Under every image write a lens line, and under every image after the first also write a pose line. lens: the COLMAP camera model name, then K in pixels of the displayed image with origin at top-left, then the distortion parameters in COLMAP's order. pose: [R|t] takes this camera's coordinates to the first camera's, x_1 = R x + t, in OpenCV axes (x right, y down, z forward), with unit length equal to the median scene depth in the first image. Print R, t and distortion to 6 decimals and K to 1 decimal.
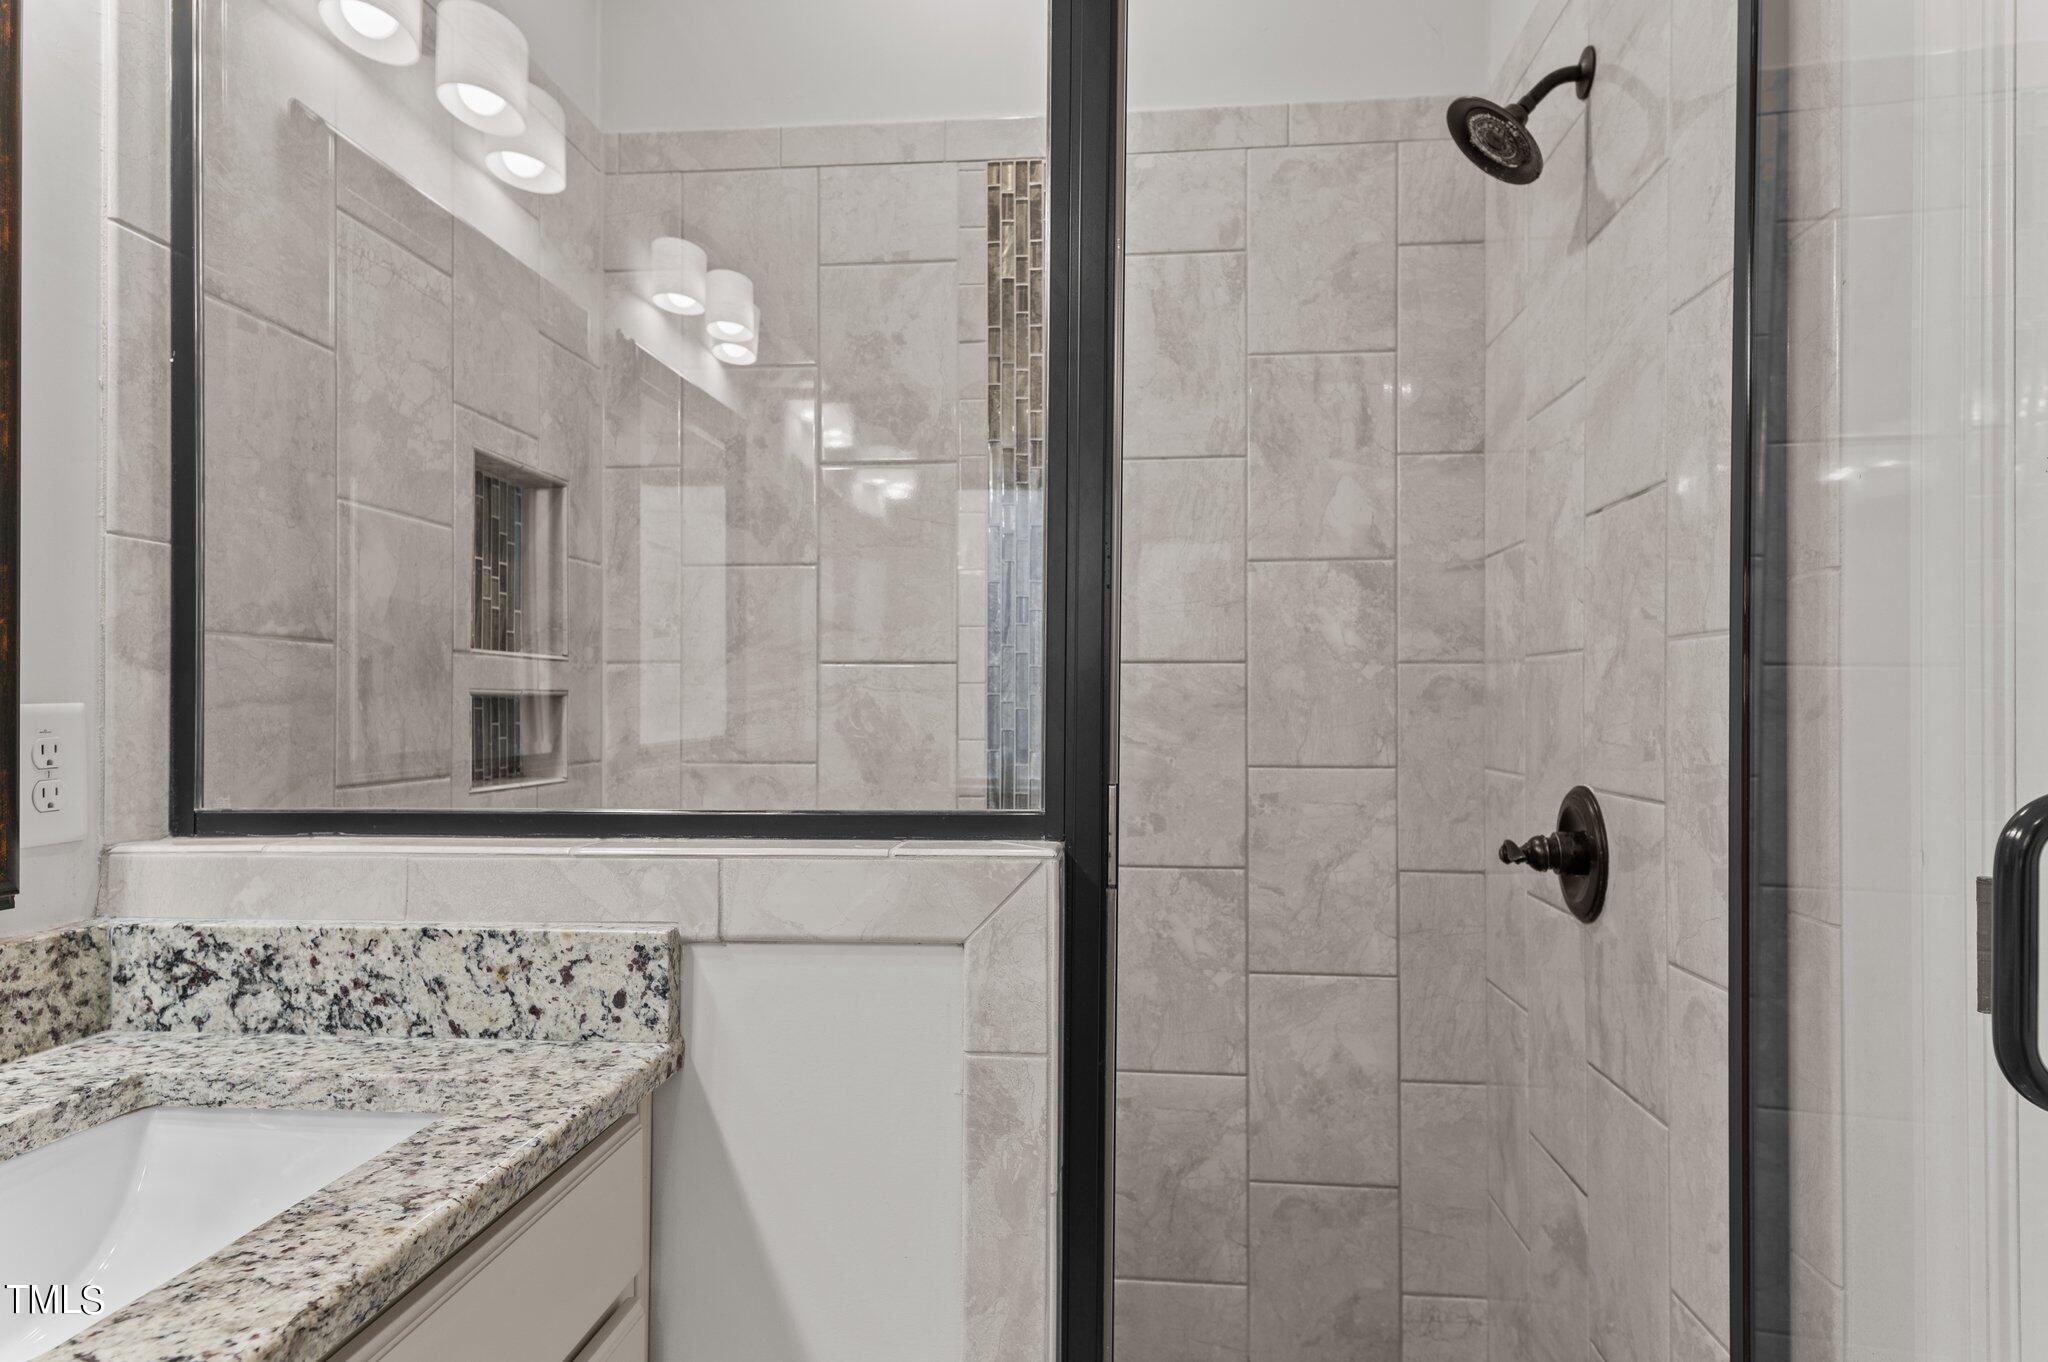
lens RADIAL K [[1229.2, 0, 1019.0], [0, 1229.2, 694.4], [0, 0, 1]] dist [0.030148, -0.003556]
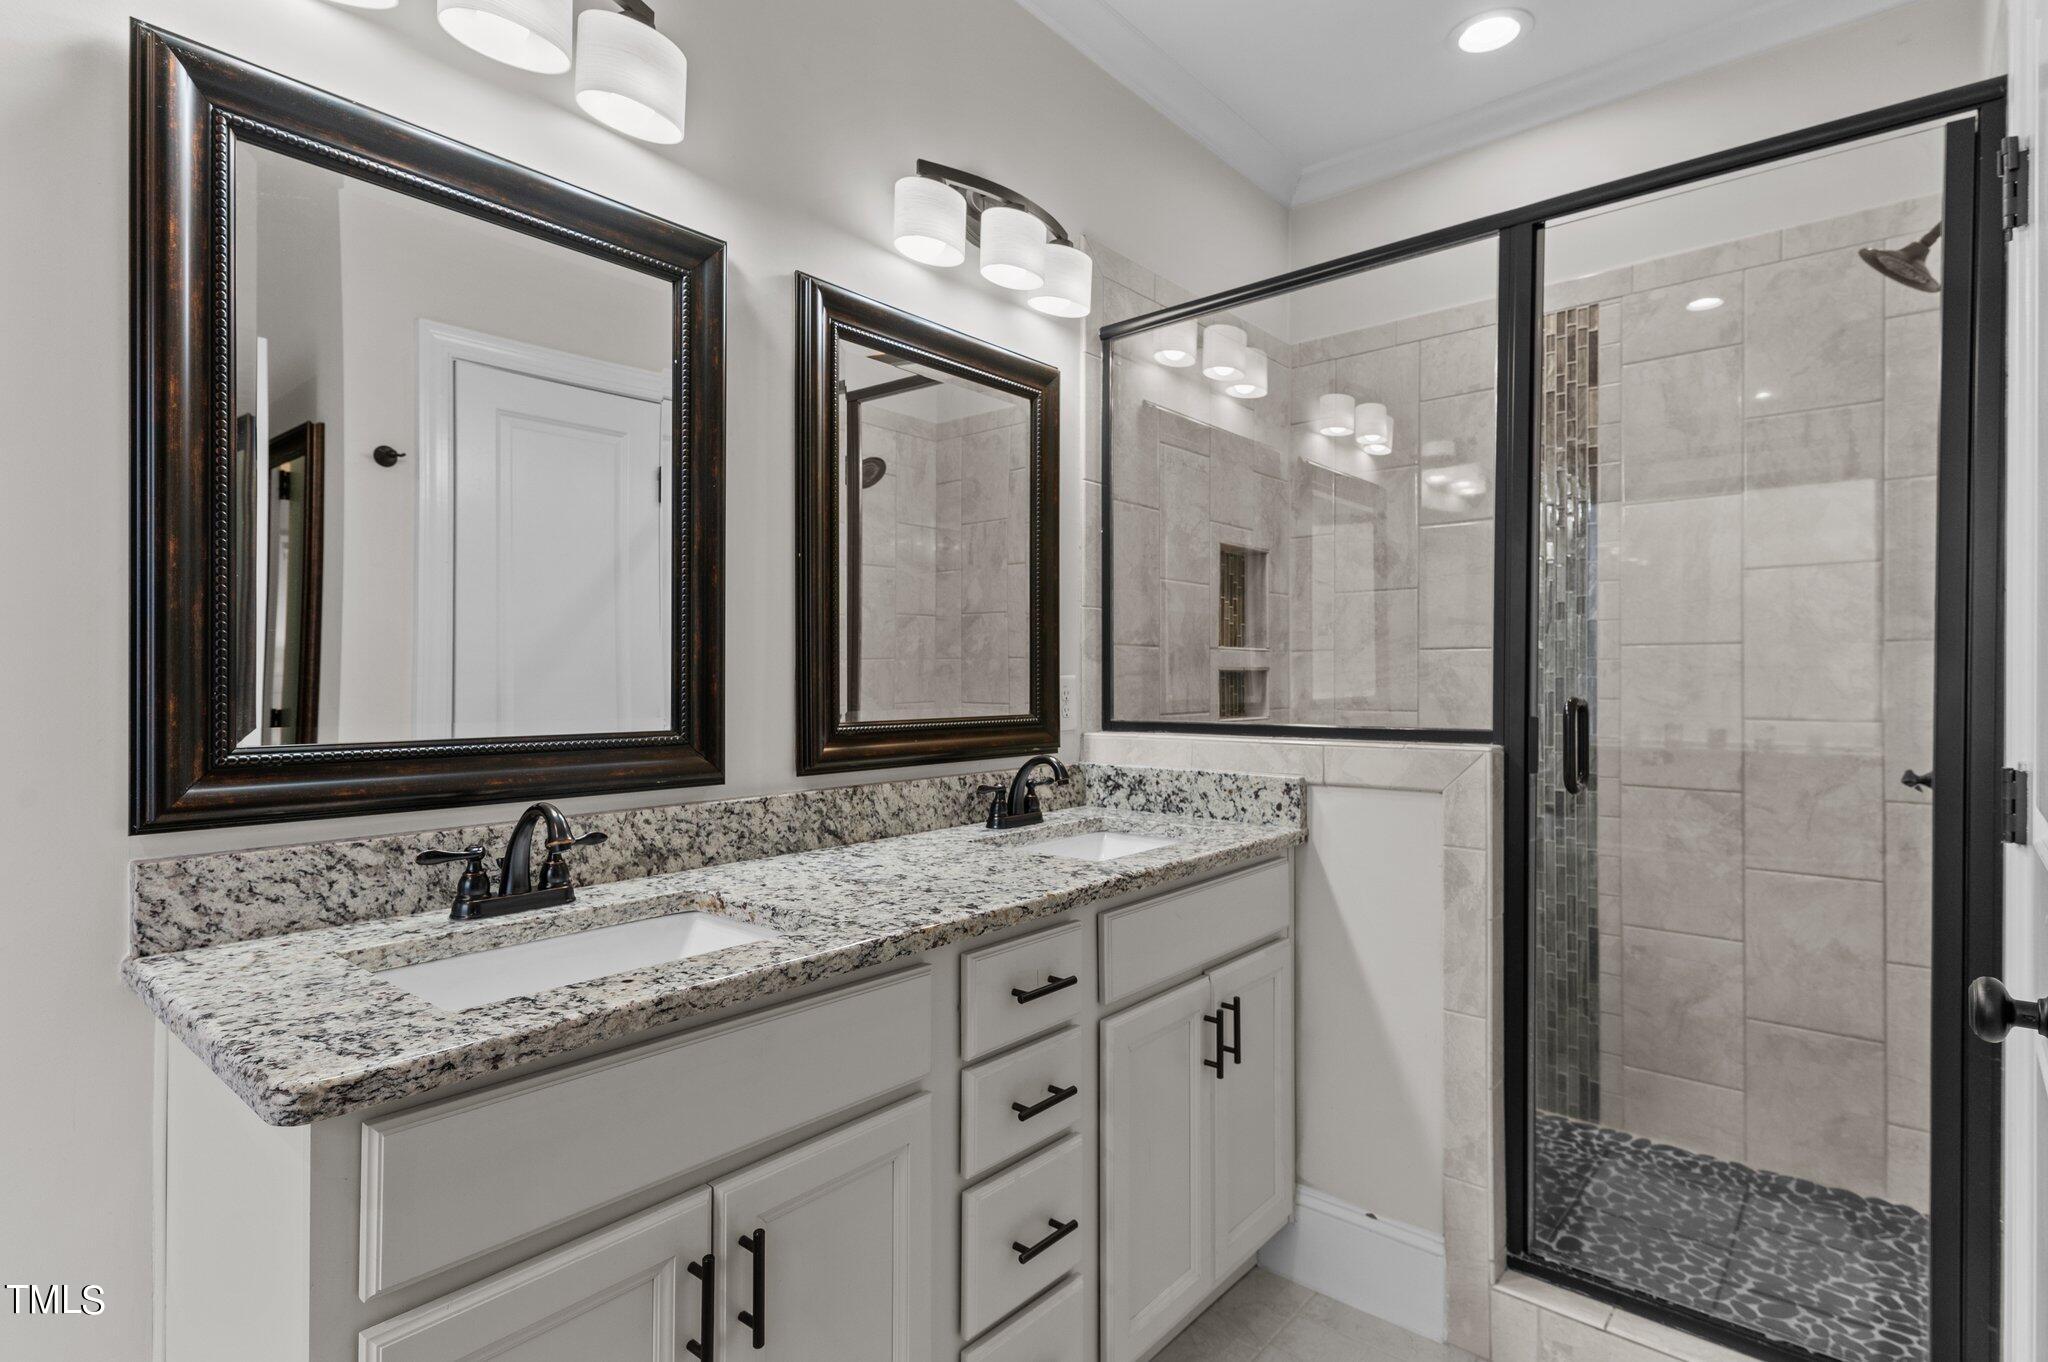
lens RADIAL K [[1021.3, 0, 1021.0], [0, 1021.3, 683.1], [0, 0, 1]] dist [0.020334, -0.001525]
pose [[0.816687, 0.000446, -0.577080, 0.214399], [0.007741, 0.999901, 0.011727, -0.001262], [0.577028, -0.014044, 0.816603, -0.458434]]
